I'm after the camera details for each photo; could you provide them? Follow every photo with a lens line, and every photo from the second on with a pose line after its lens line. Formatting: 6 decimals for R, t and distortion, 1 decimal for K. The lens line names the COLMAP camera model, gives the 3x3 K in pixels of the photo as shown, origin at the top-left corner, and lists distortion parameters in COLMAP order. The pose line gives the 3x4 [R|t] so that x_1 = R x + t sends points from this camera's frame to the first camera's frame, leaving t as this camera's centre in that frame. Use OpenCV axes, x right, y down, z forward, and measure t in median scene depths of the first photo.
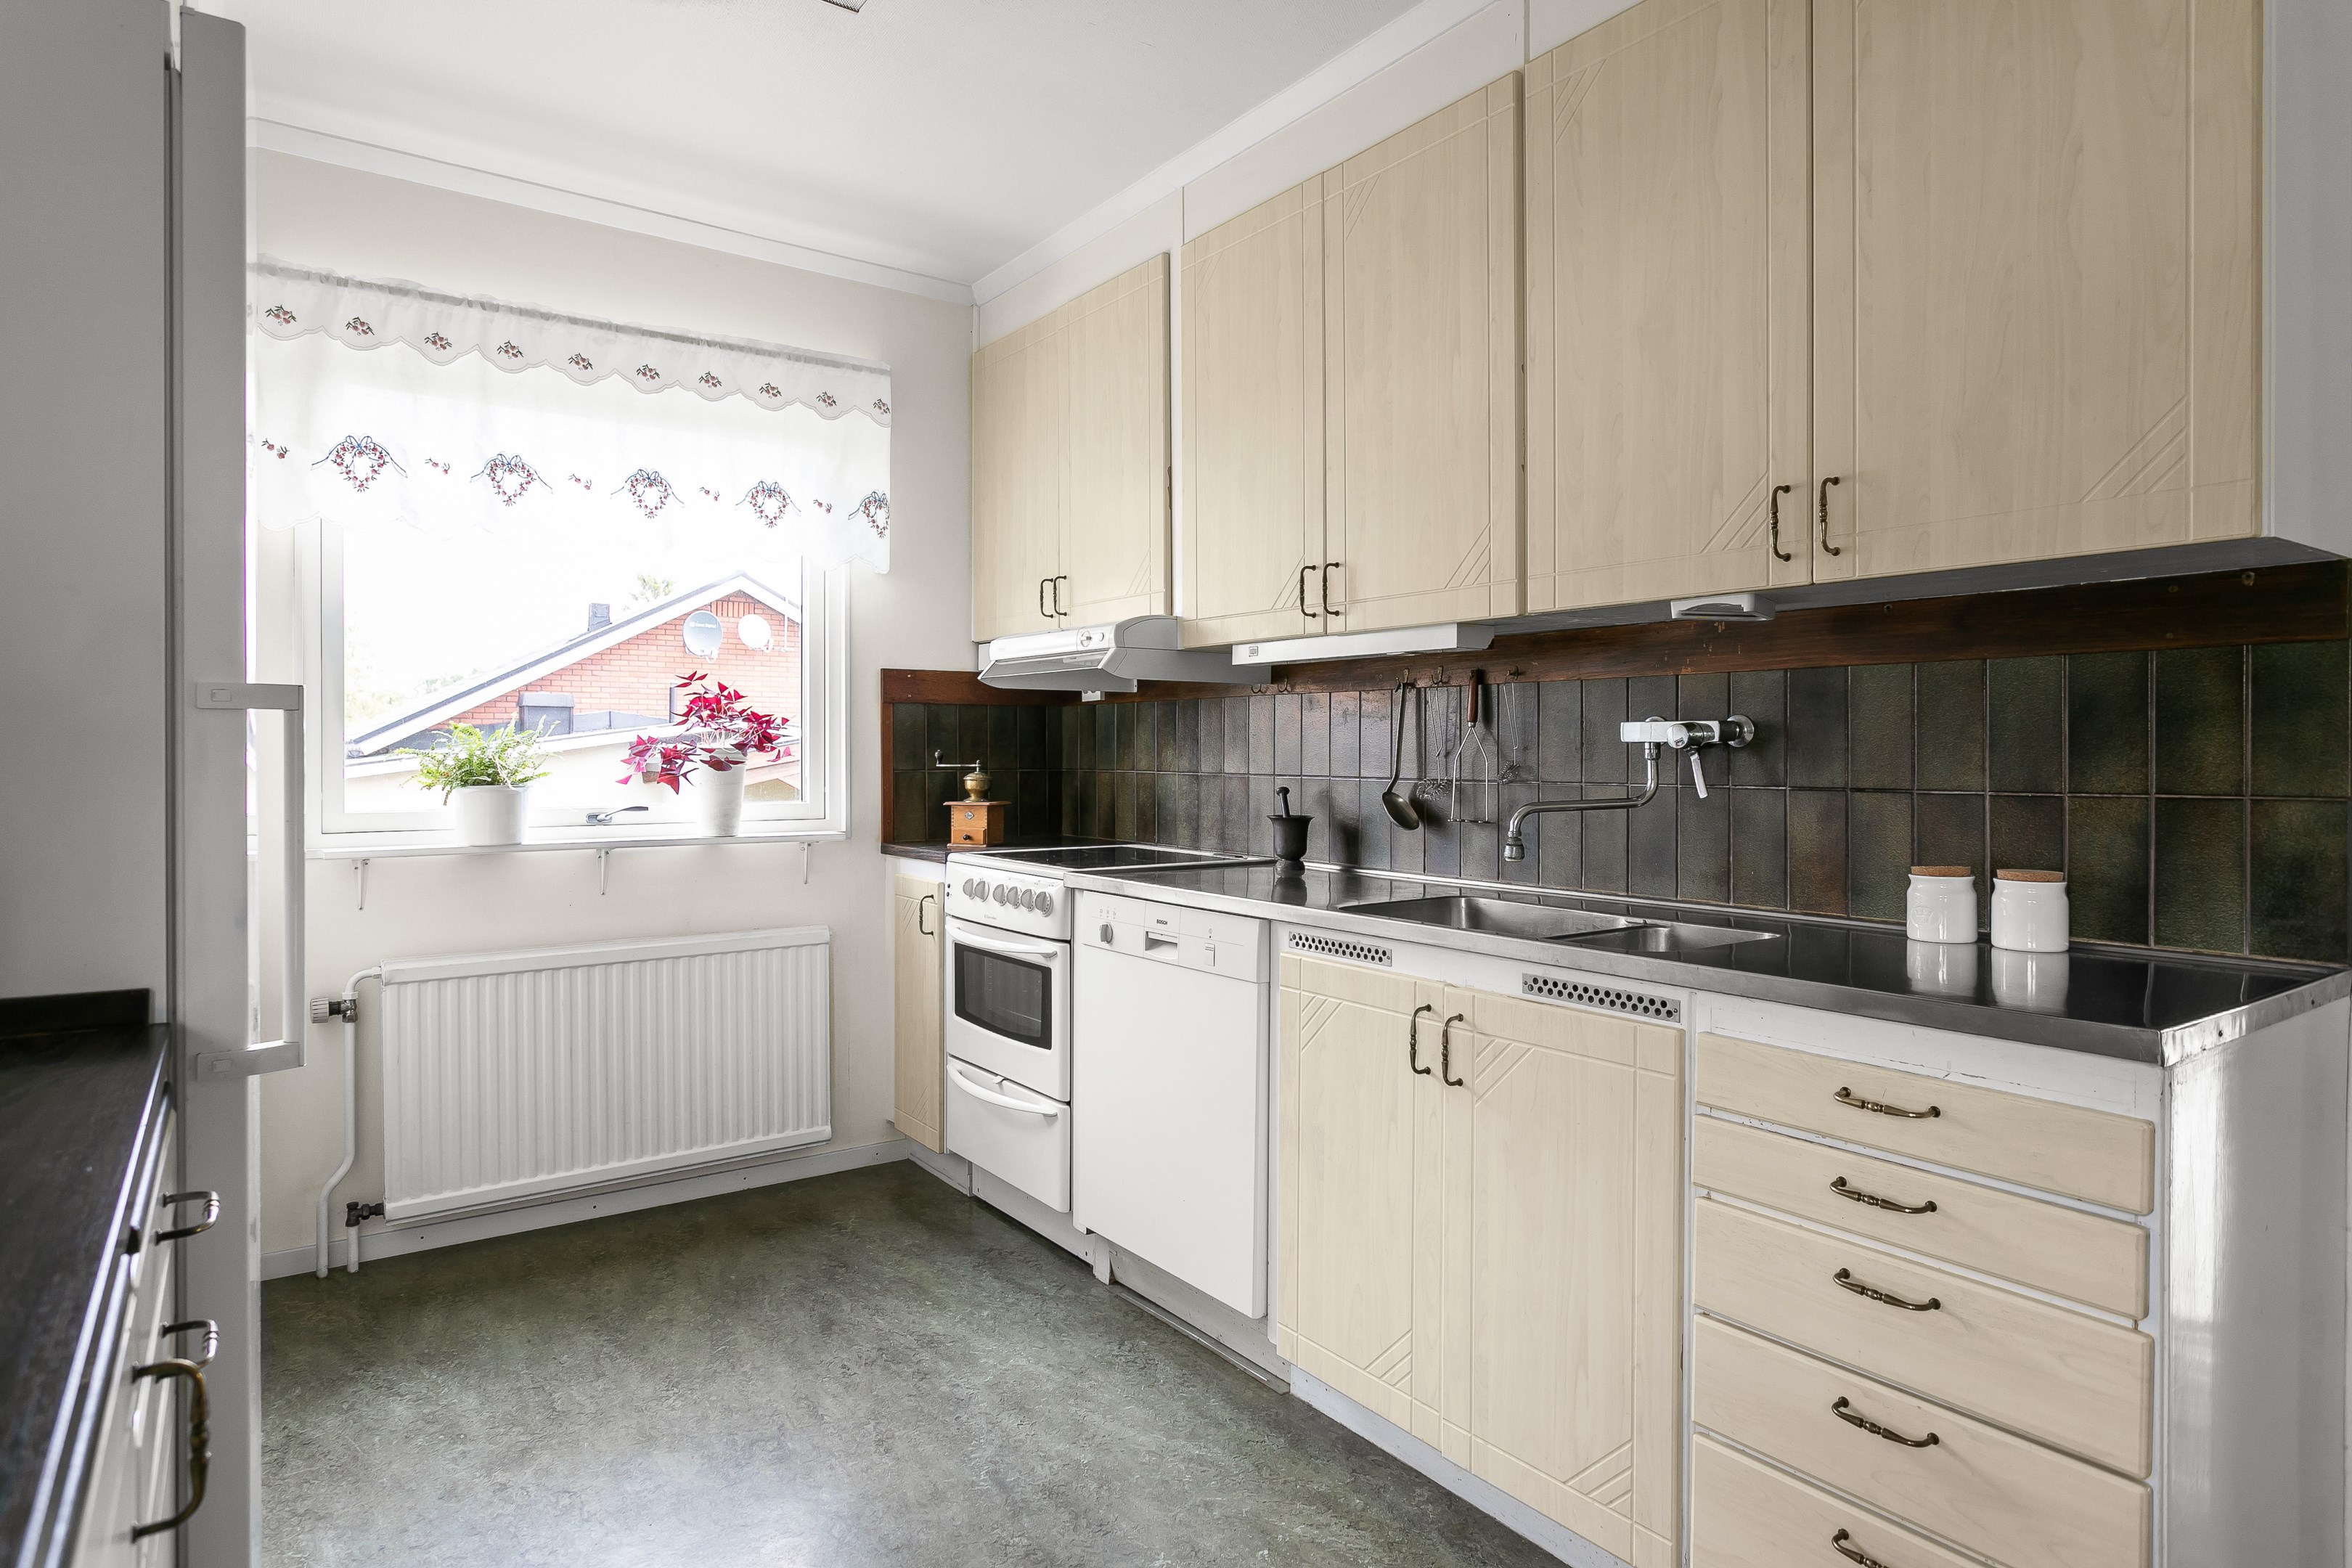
lens RADIAL K [[1327.2, 0, 1135.2], [0, 1327.2, 763.7], [0, 0, 1]] dist [-0.018941, 0.012926]
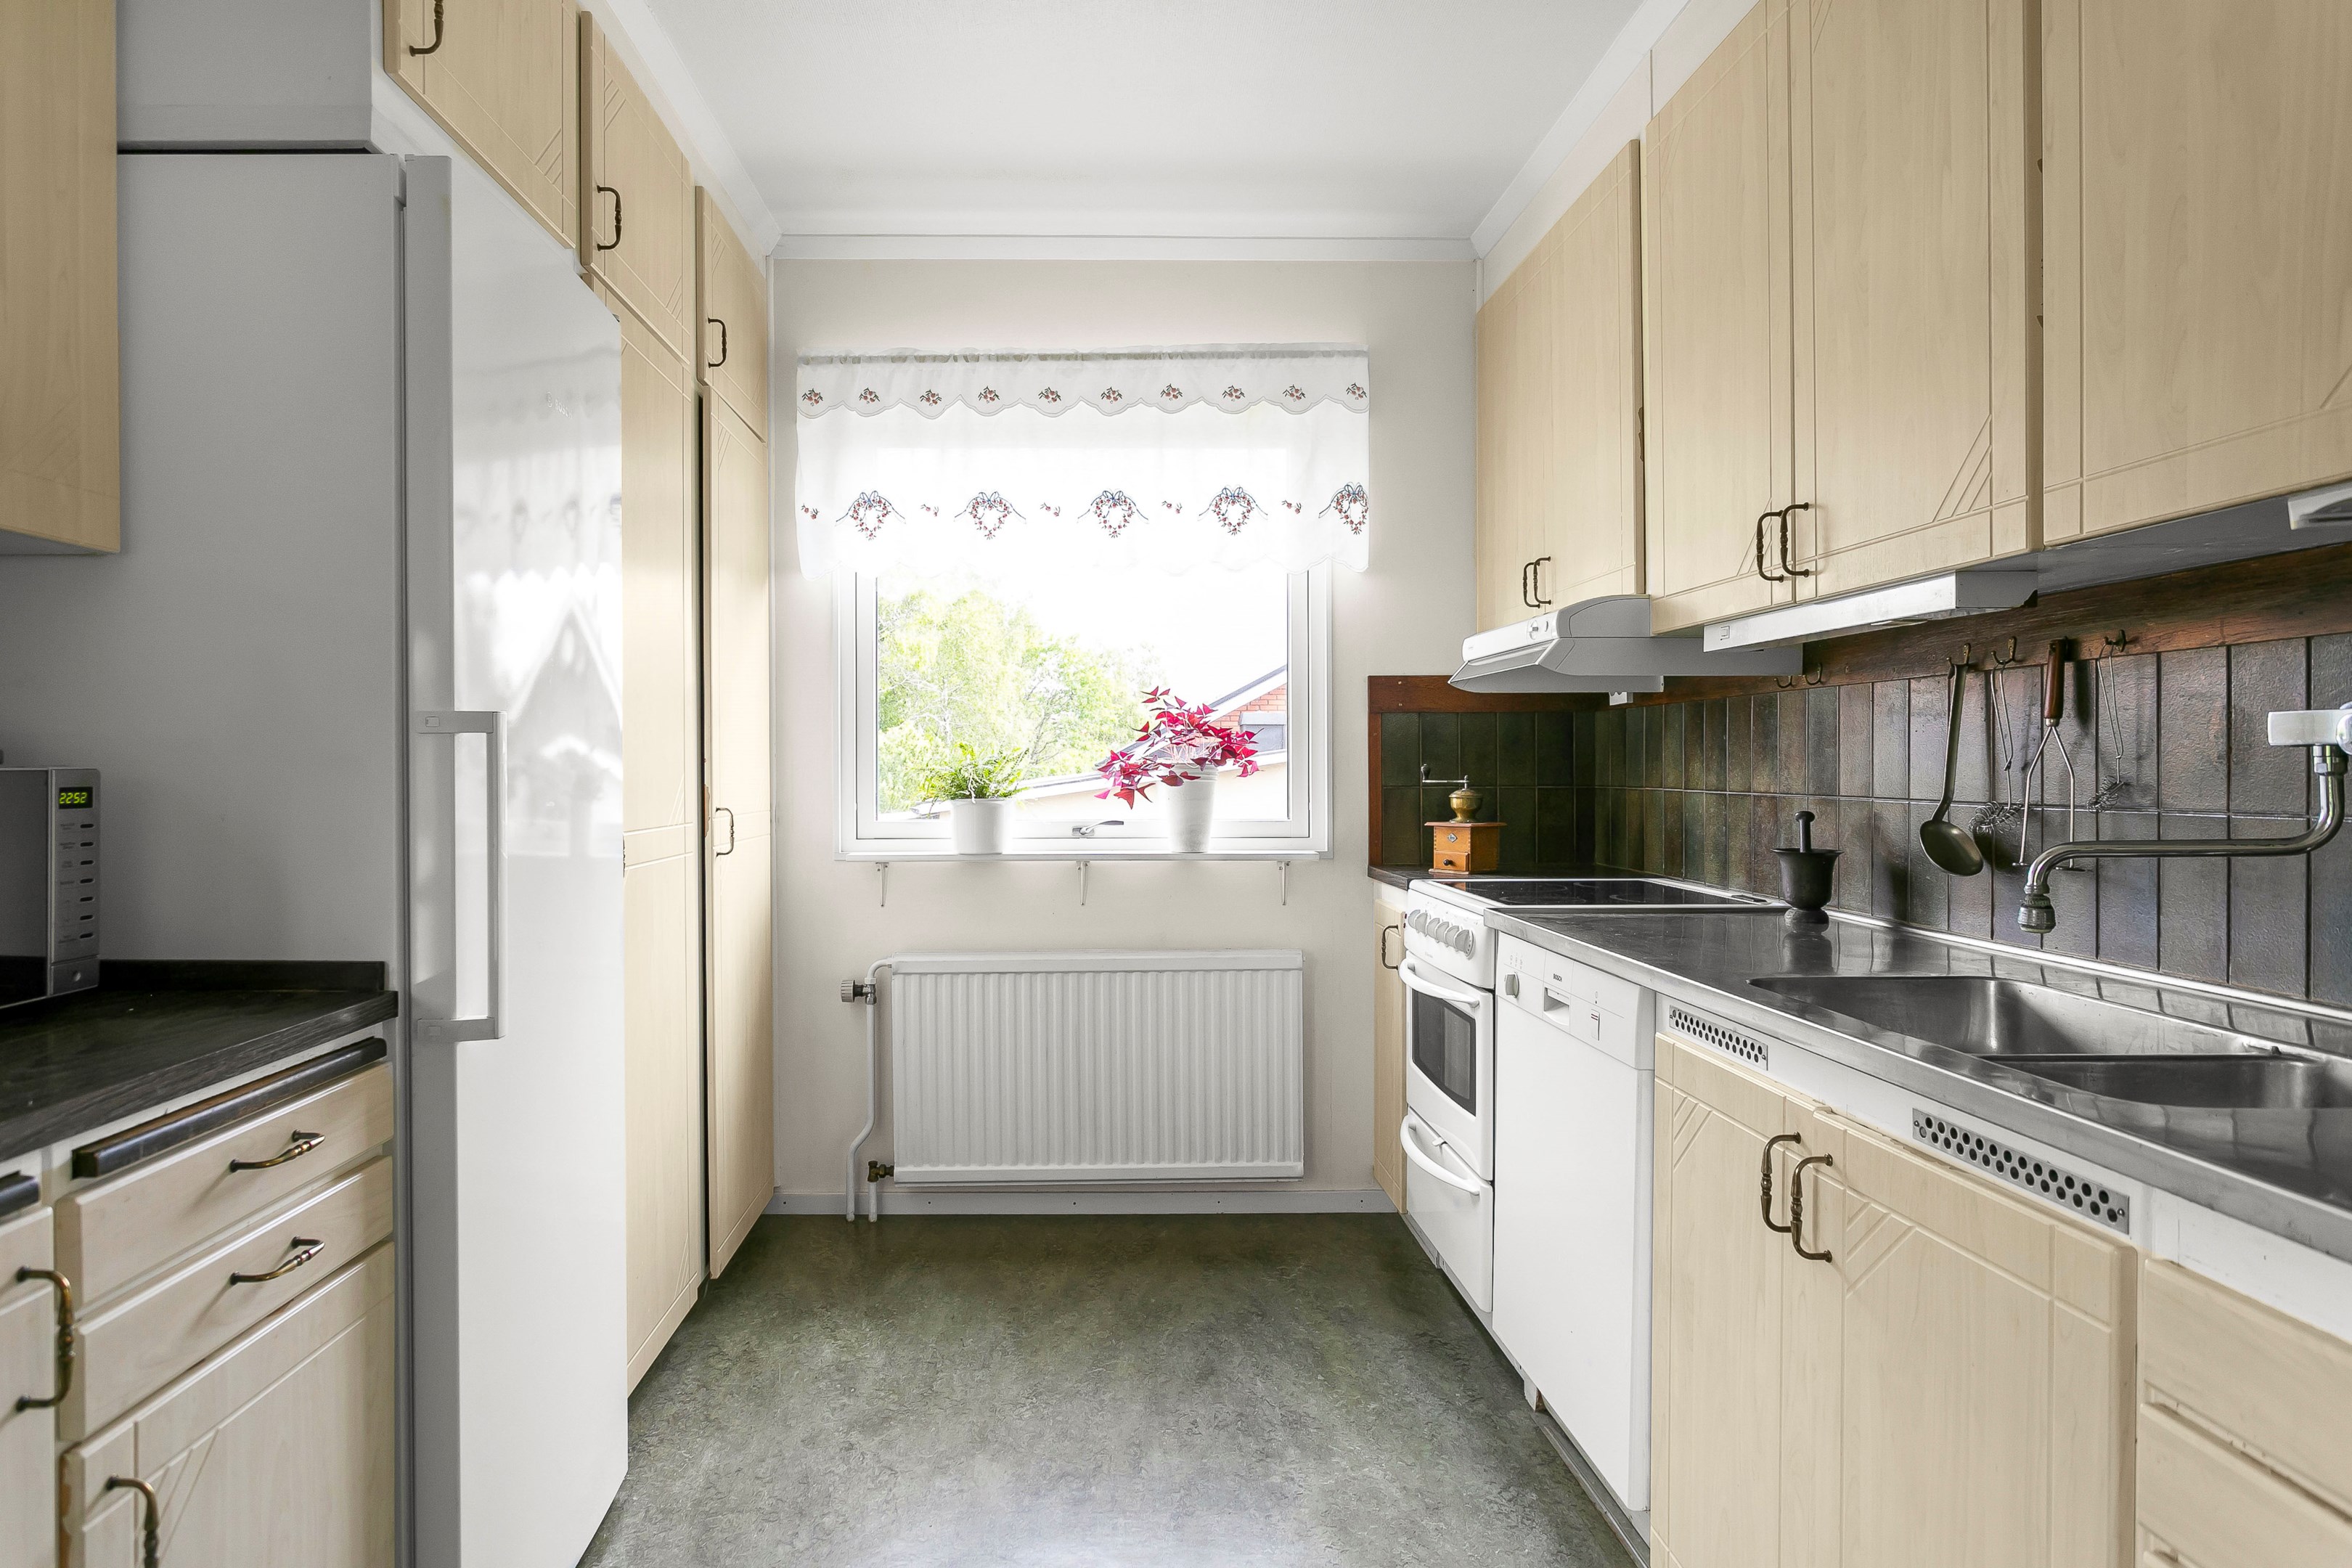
lens RADIAL K [[1327.2, 0, 1174.3], [0, 1327.2, 782.5], [0, 0, 1]] dist [-0.018941, 0.012926]
pose [[0.818433, 0.002828, -0.574596, 0.283980], [-0.001077, 0.999994, 0.003387, -0.000800], [0.574601, -0.002154, 0.818431, 0.210029]]
